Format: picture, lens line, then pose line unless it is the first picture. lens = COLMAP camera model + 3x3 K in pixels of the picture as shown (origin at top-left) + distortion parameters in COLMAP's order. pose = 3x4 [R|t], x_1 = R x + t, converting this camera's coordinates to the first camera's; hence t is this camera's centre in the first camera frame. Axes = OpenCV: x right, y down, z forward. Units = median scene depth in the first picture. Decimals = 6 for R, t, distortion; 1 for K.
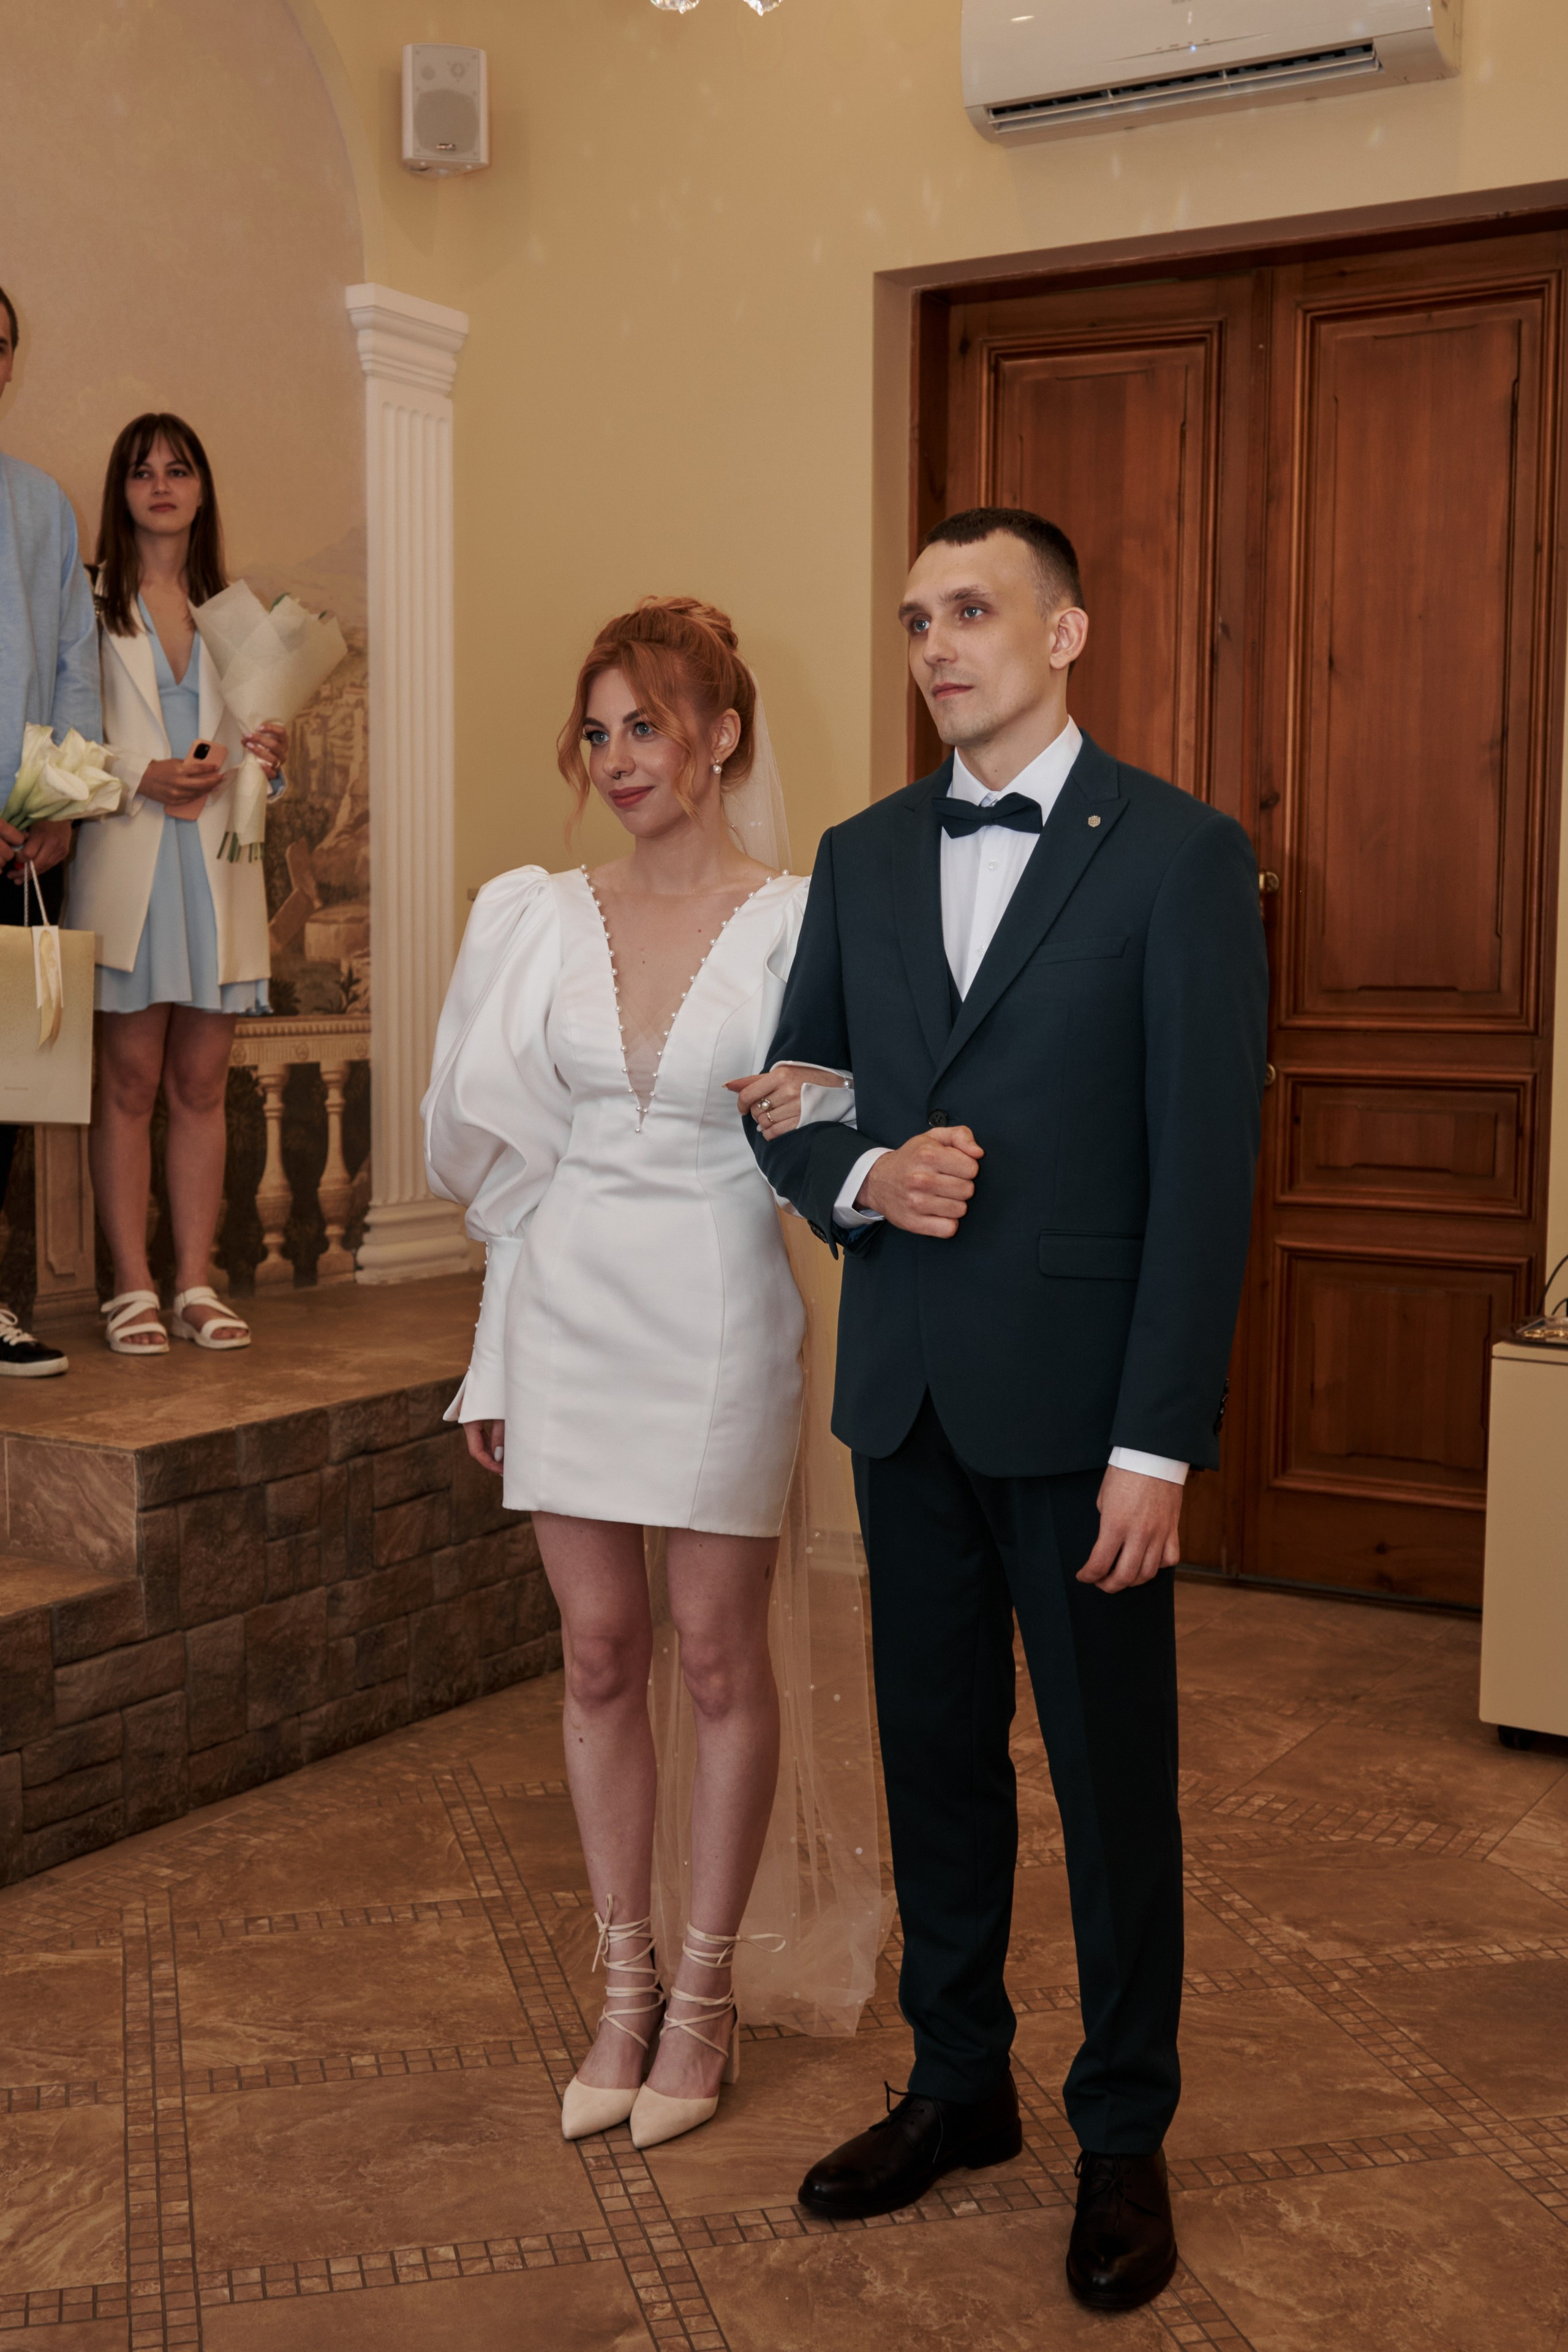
lens RADIAL K [[2823.6, 0, 784.0], [0, 2823.6, 1176.0], [0, 0, 1]] dist [0.057082, -0.059353]
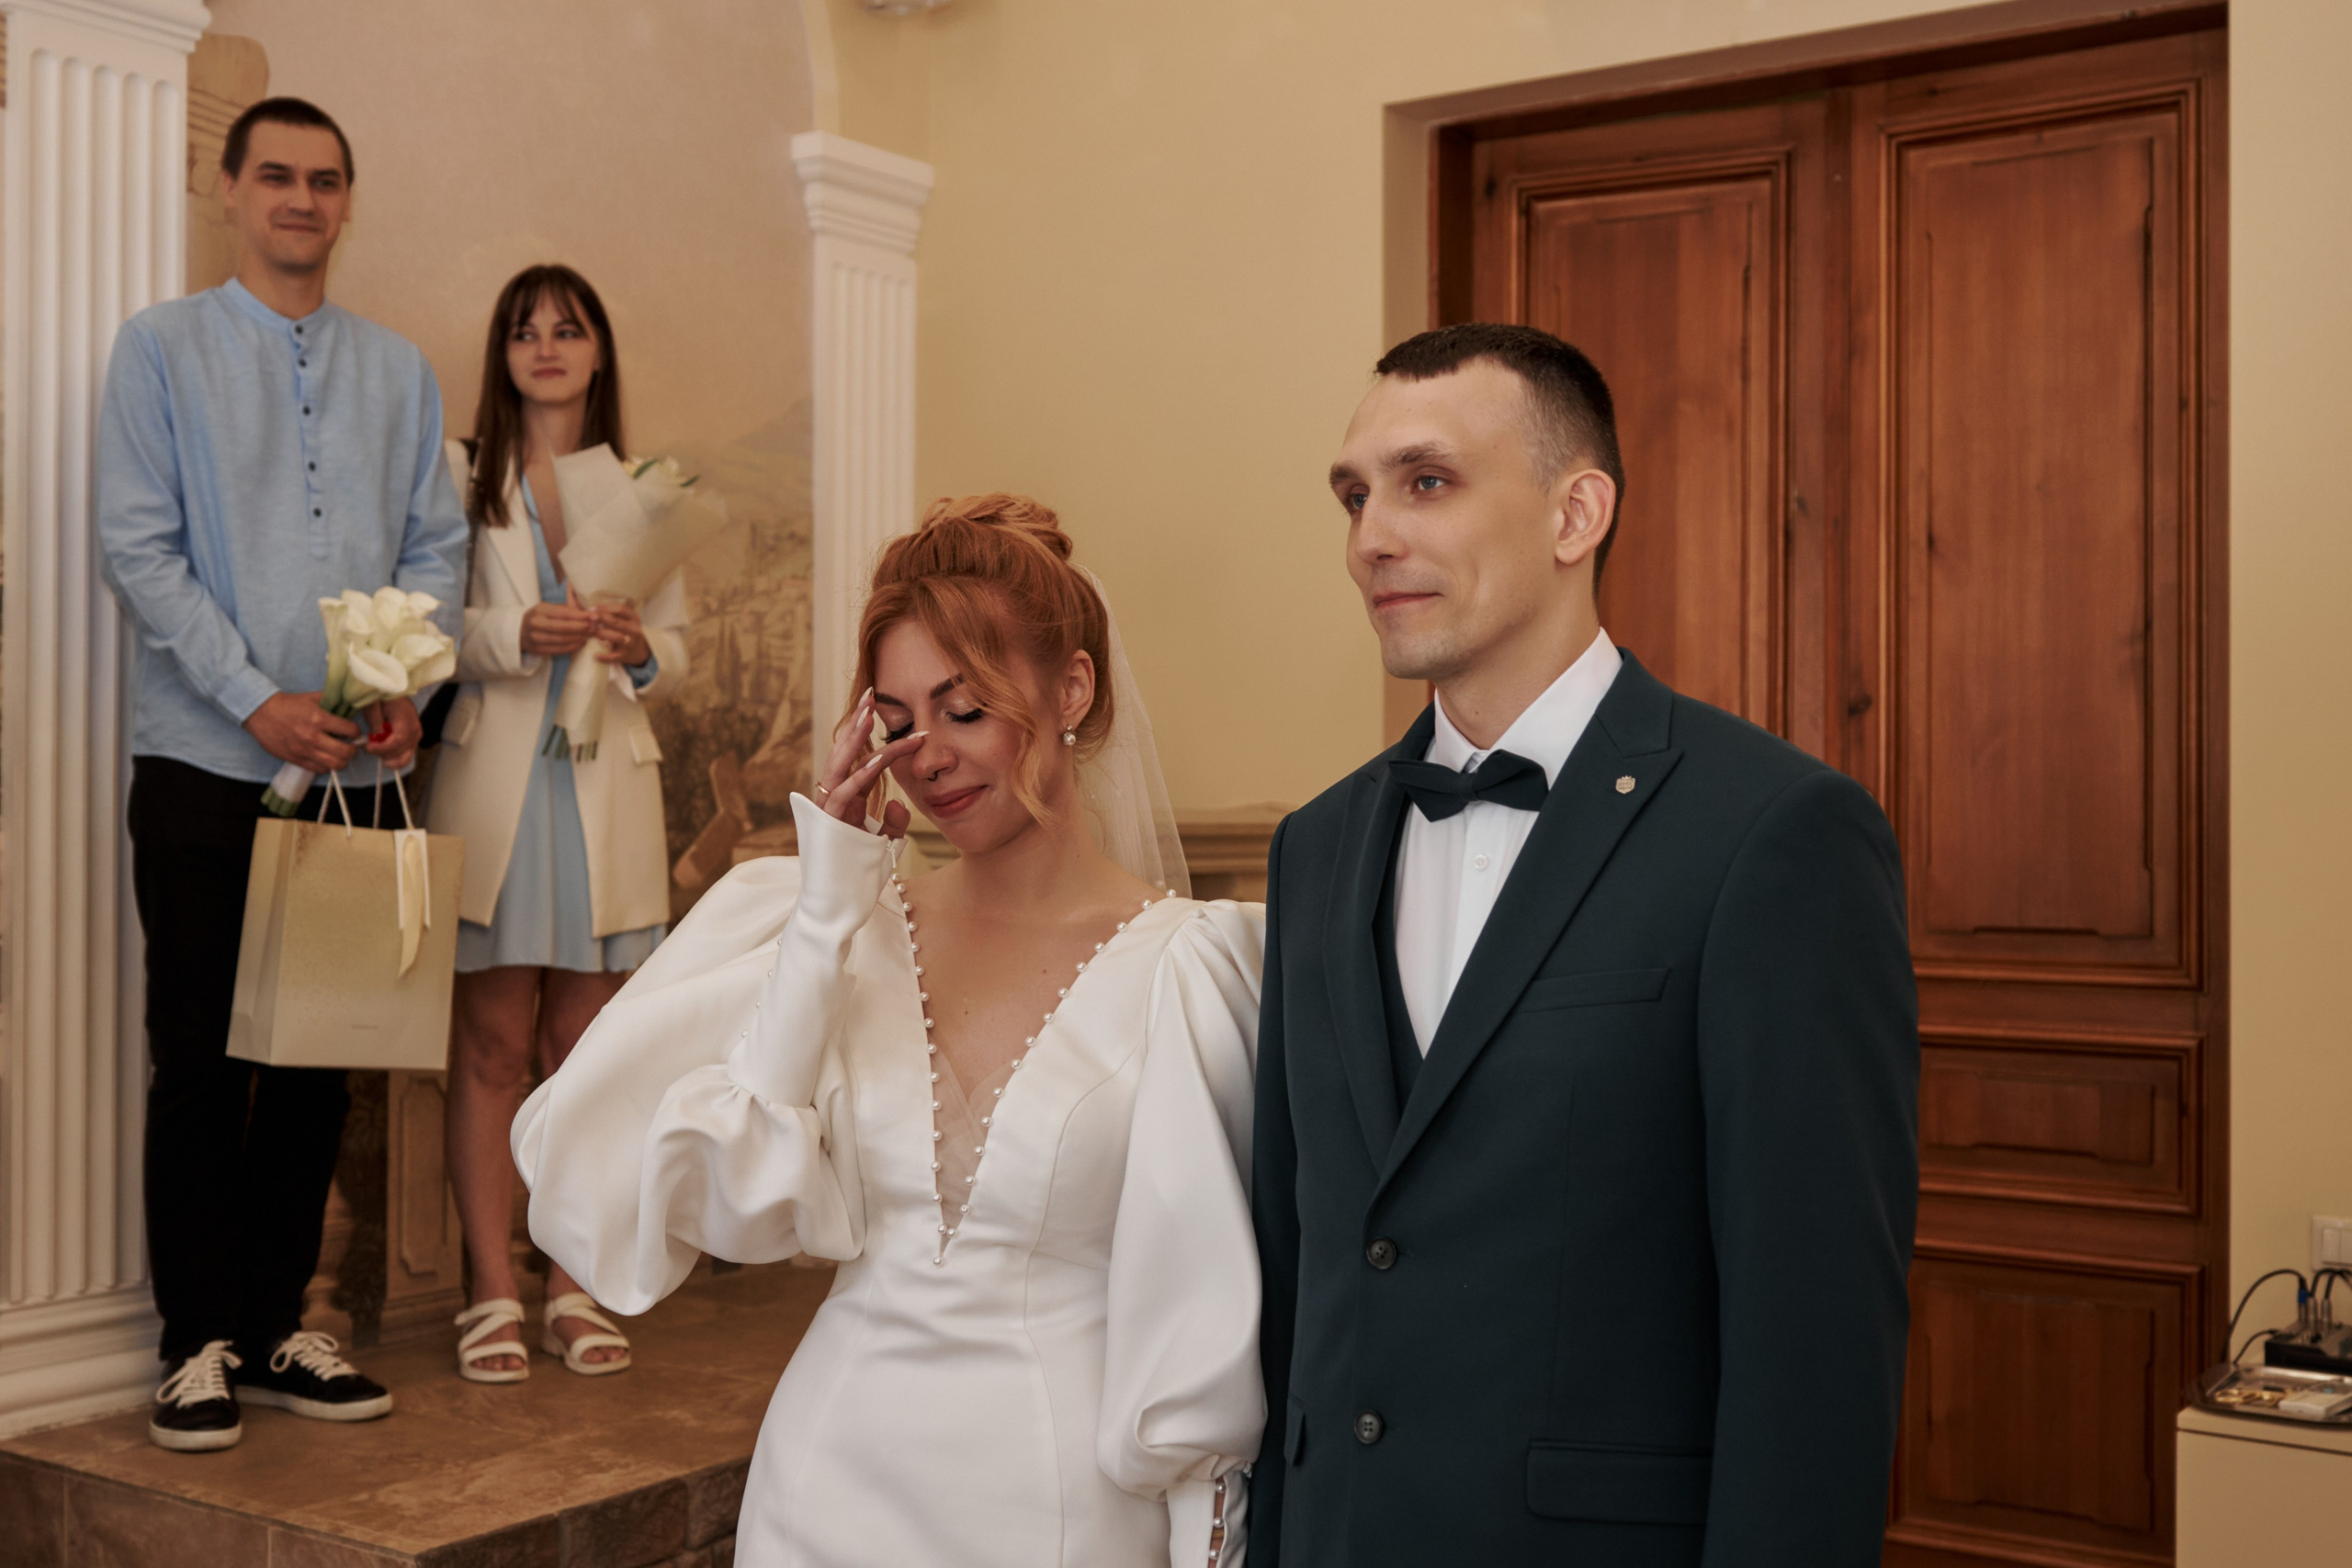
lens RADIAL K [[2823.3, 0, 1176.0], [0, 2823.3, 784.0], [0, 0, 1]] dist [0.057082, -0.059353]
pose [[0.998172, -0.004257, -0.060284, 0.020553], [-0.001457, 0.995531, -0.094425, -0.030405], [0.060416, 0.094341, 0.993705, 0.160356]]
